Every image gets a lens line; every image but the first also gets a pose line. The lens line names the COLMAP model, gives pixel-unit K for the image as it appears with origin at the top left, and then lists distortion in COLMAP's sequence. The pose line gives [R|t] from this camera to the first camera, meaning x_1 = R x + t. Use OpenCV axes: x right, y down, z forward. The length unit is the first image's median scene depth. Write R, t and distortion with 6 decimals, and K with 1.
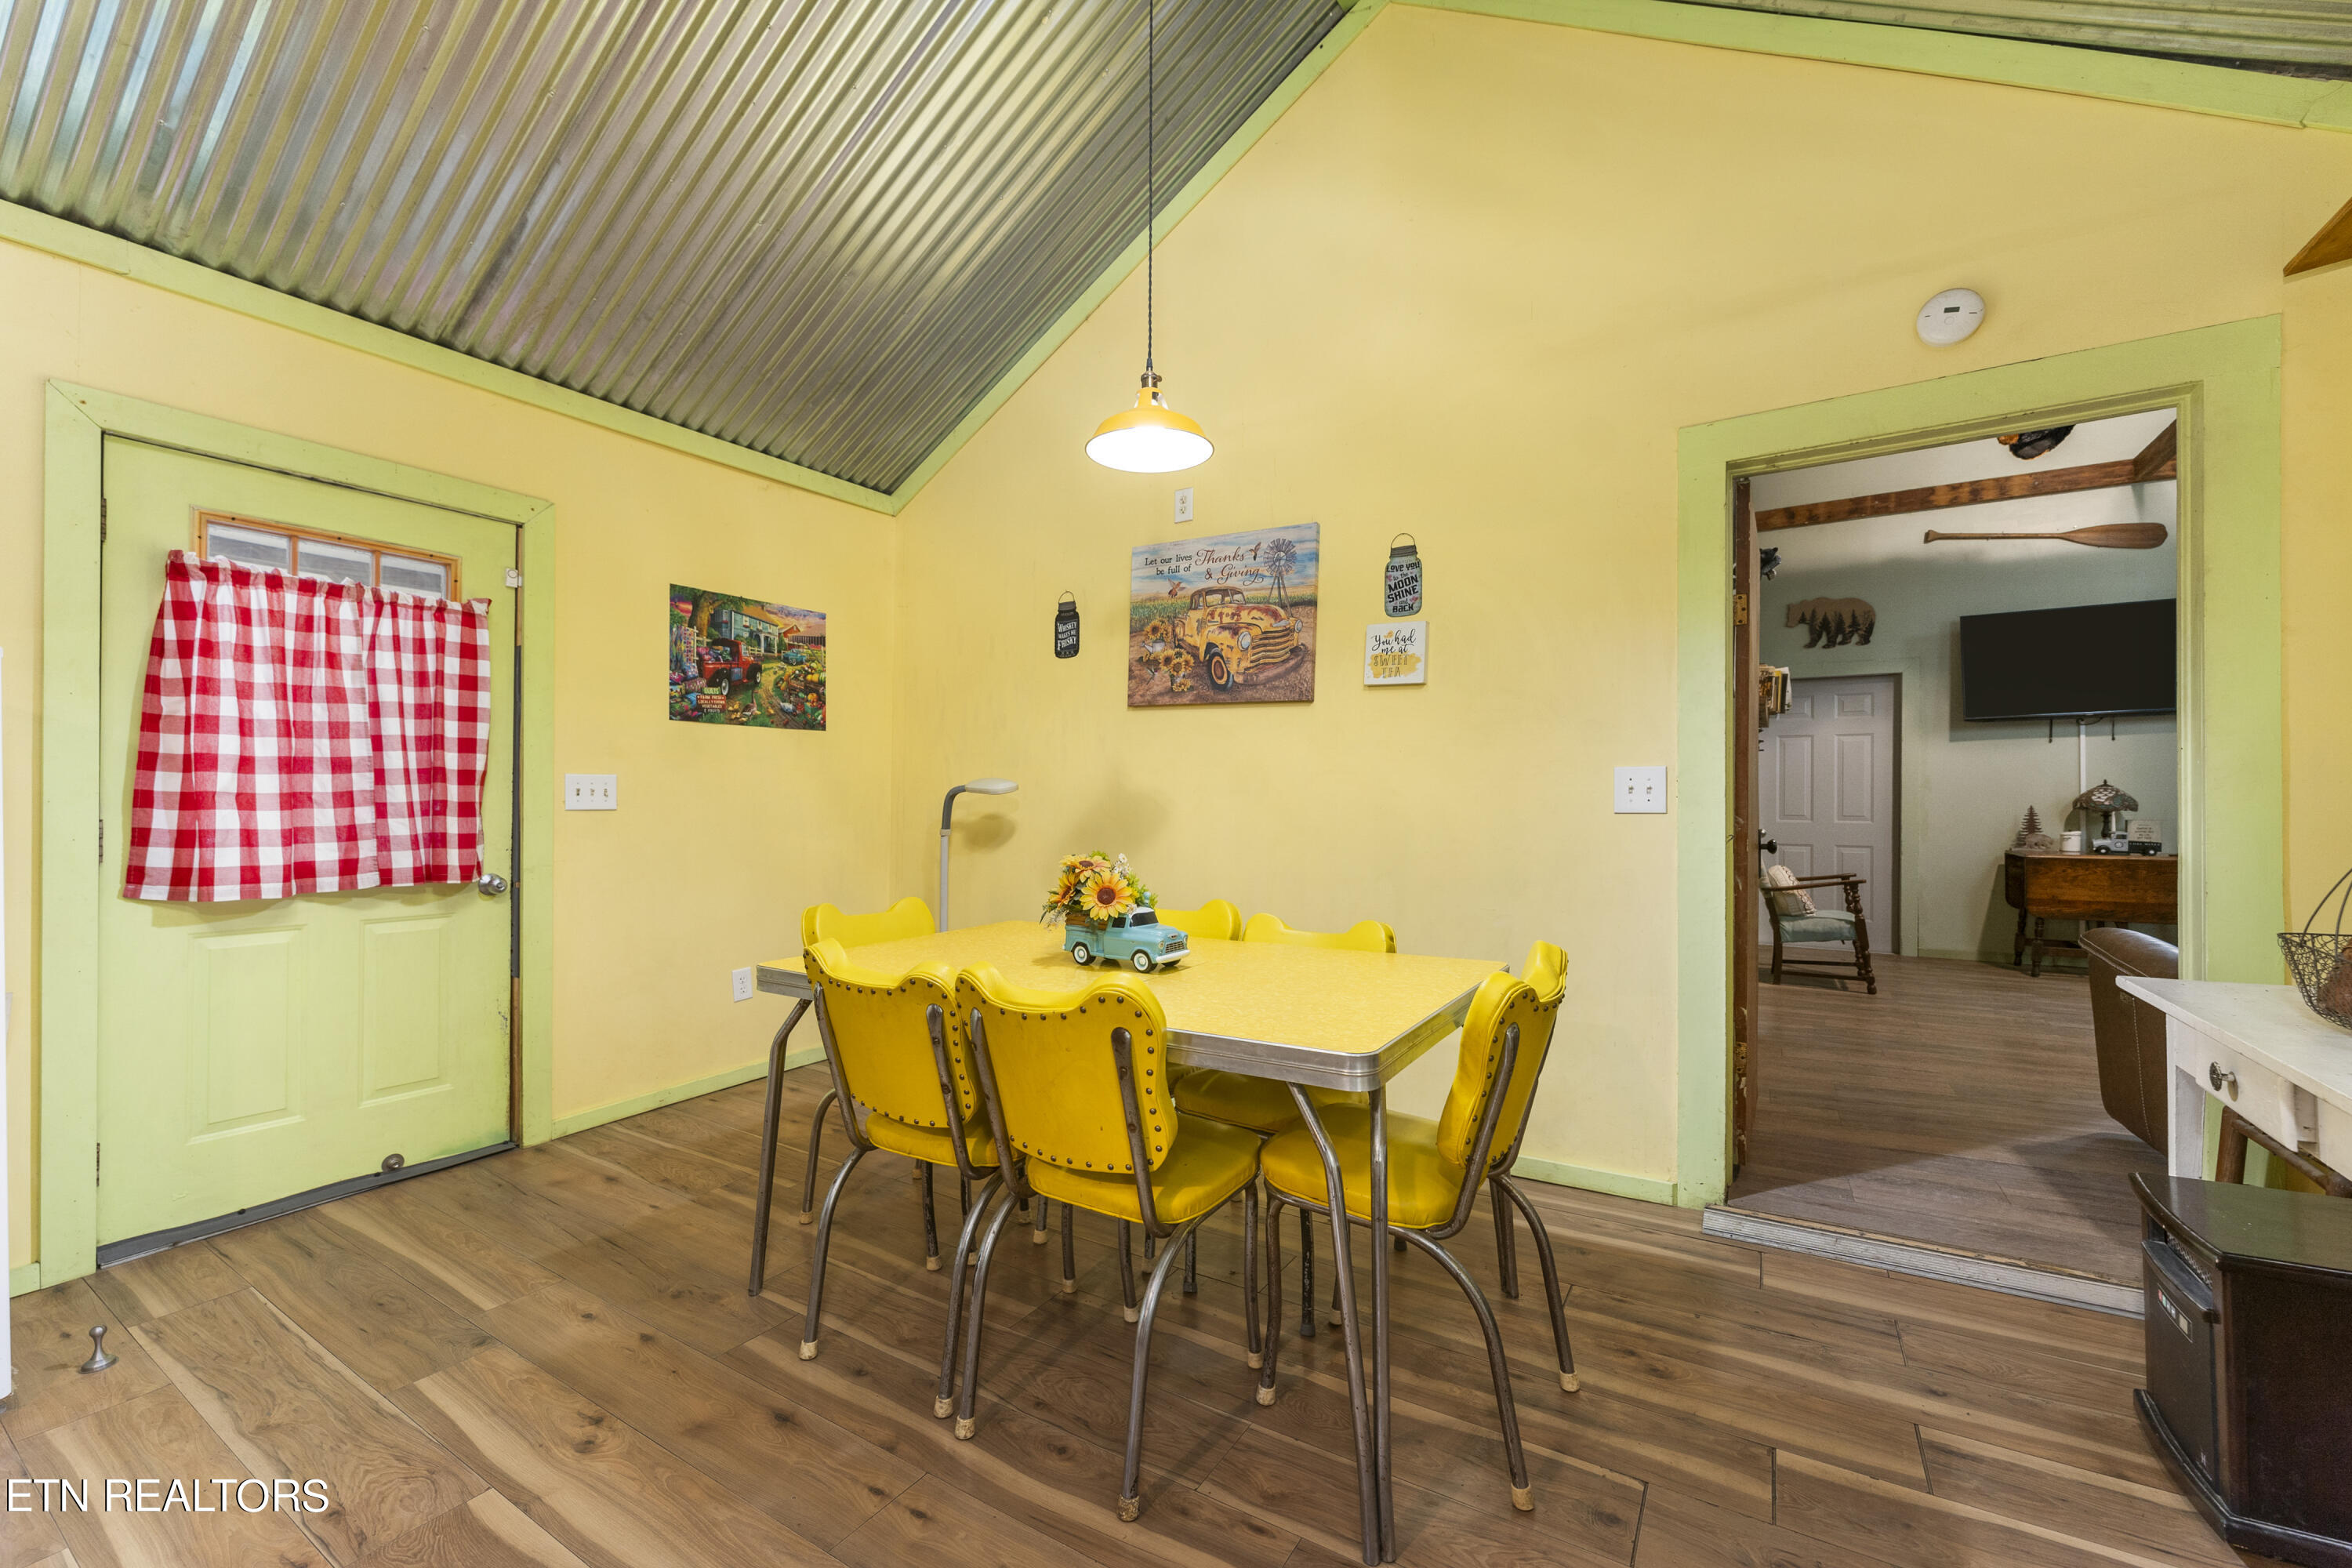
lens RADIAL K [[933.0, 0, 1174.8], [0, 933.0, 799.6], [0, 0, 1]] dist [0.000618, 0.000225]
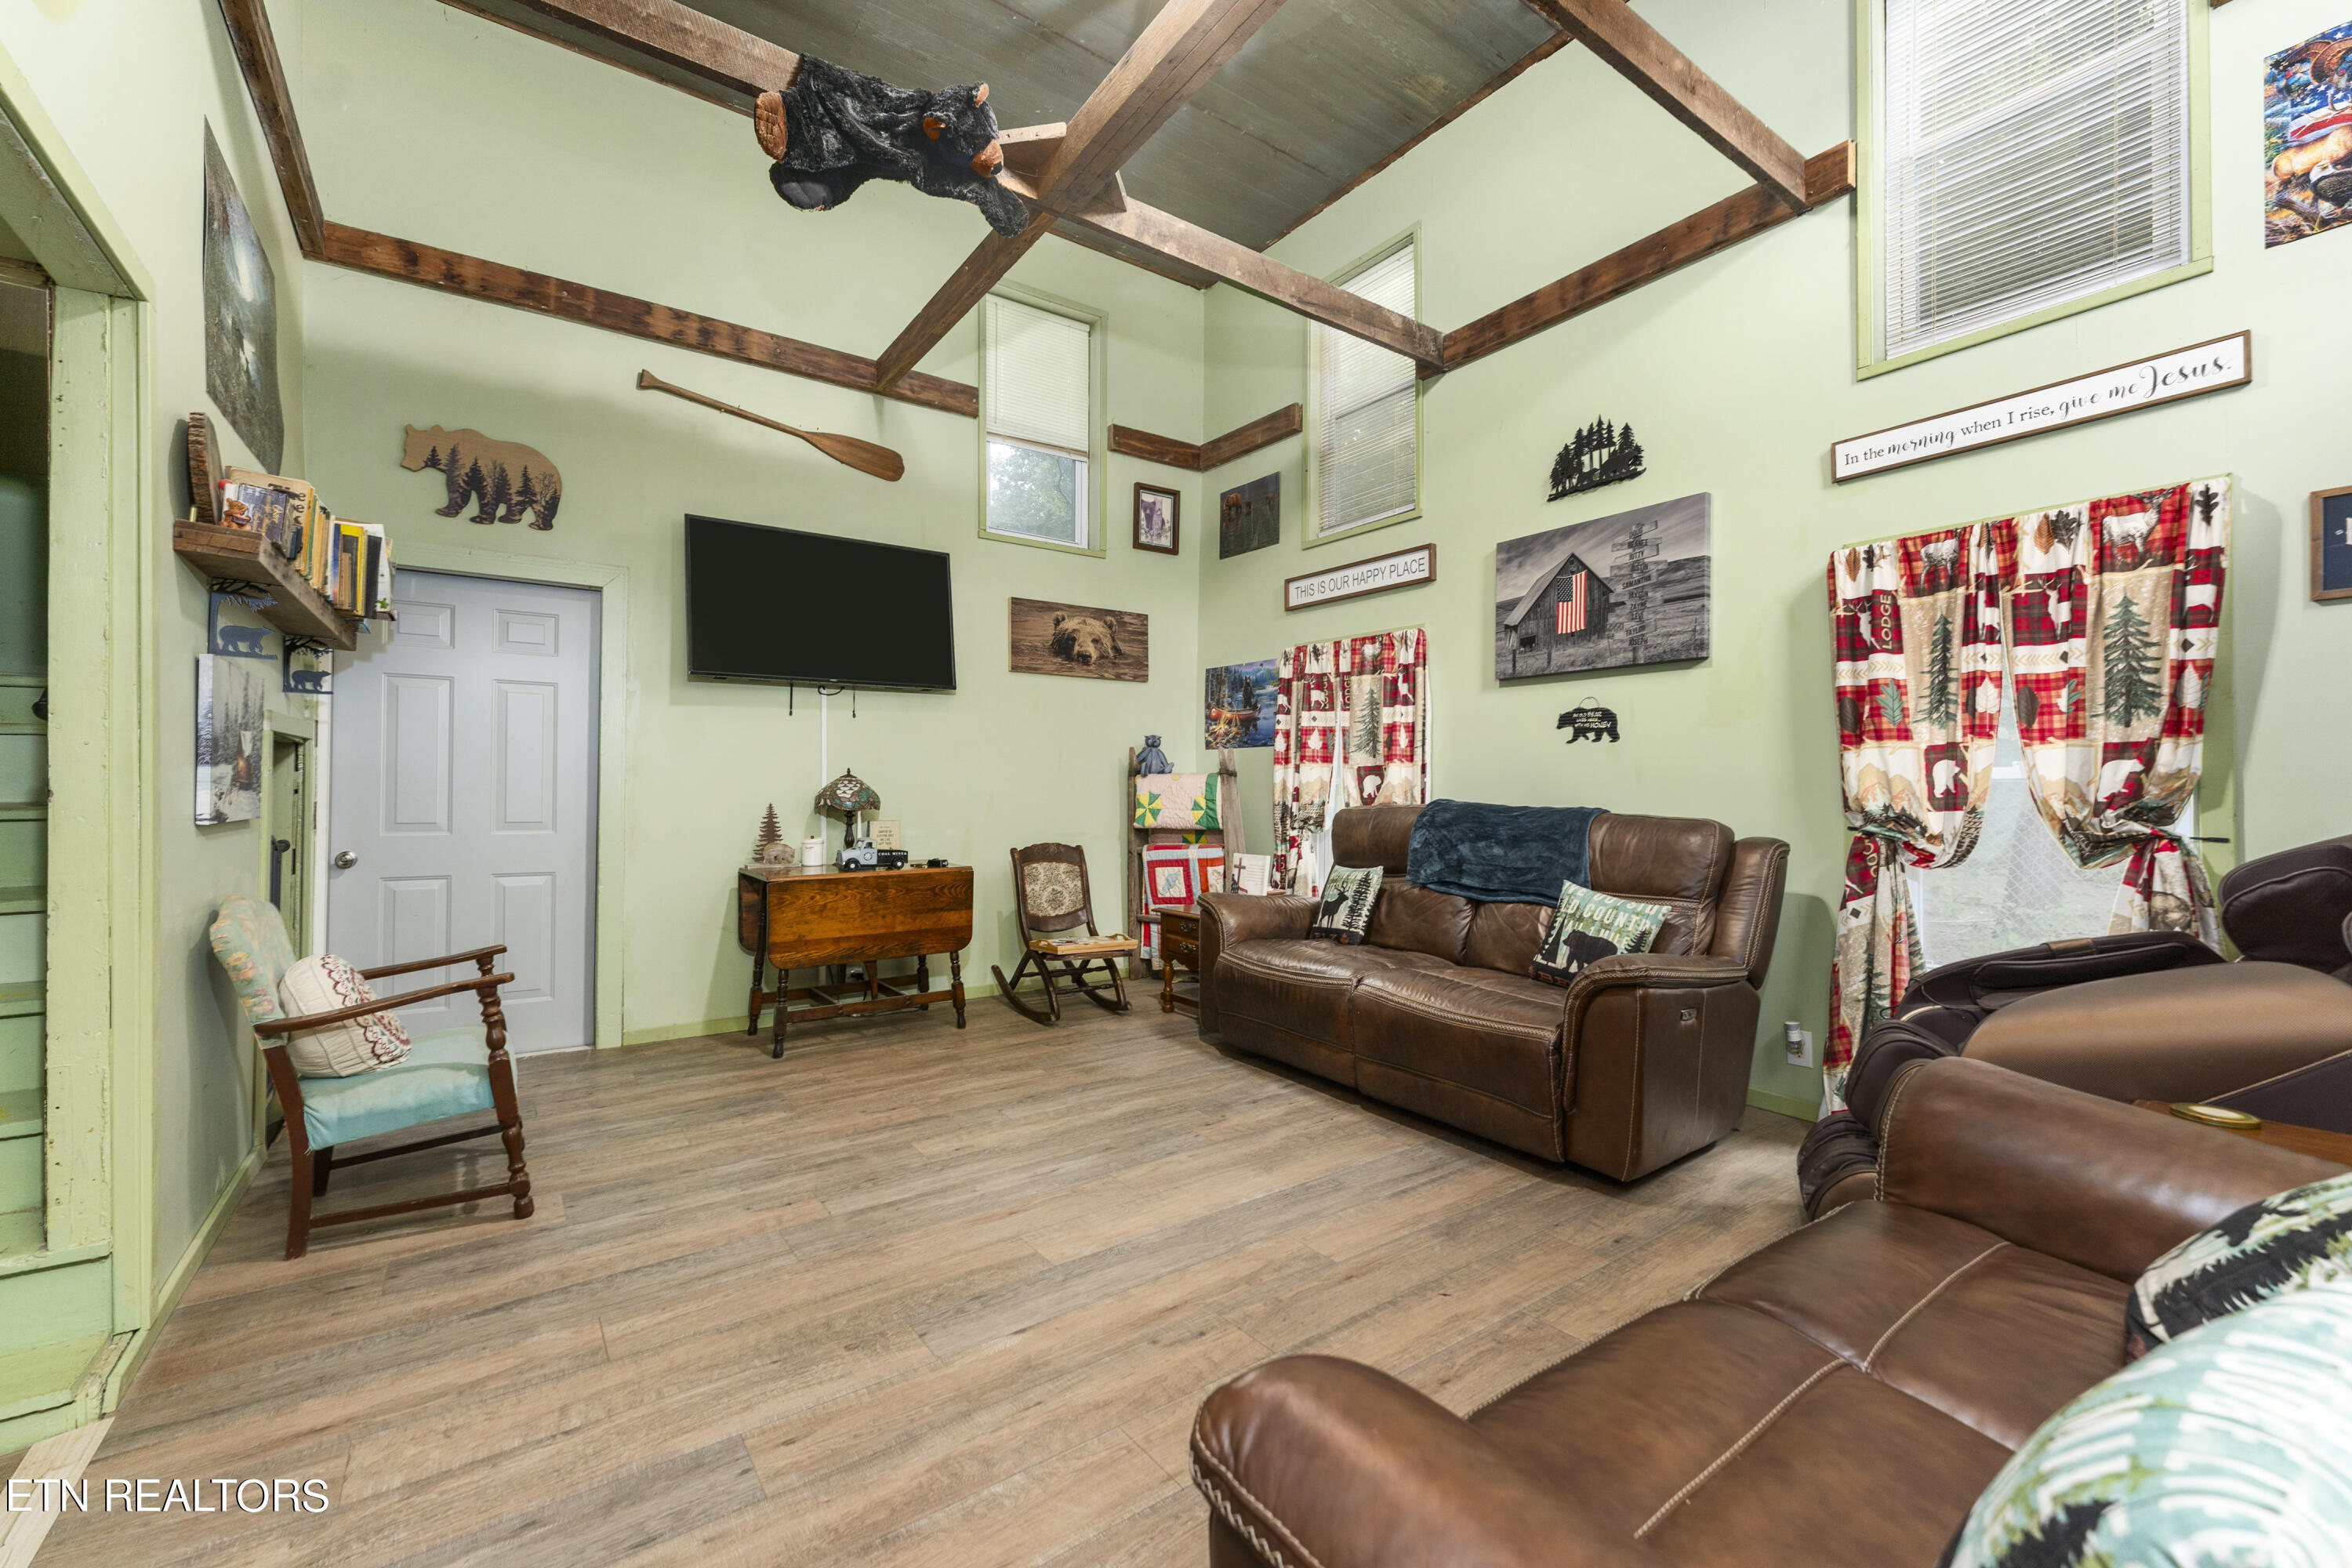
lens RADIAL K [[933.0, 0, 1171.4], [0, 933.0, 785.8], [0, 0, 1]] dist [0.000618, 0.000225]
pose [[0.372246, 0.002804, 0.928130, 0.377558], [-0.006391, 0.999979, -0.000458, -0.008479], [-0.928112, -0.005761, 0.372256, 0.458373]]
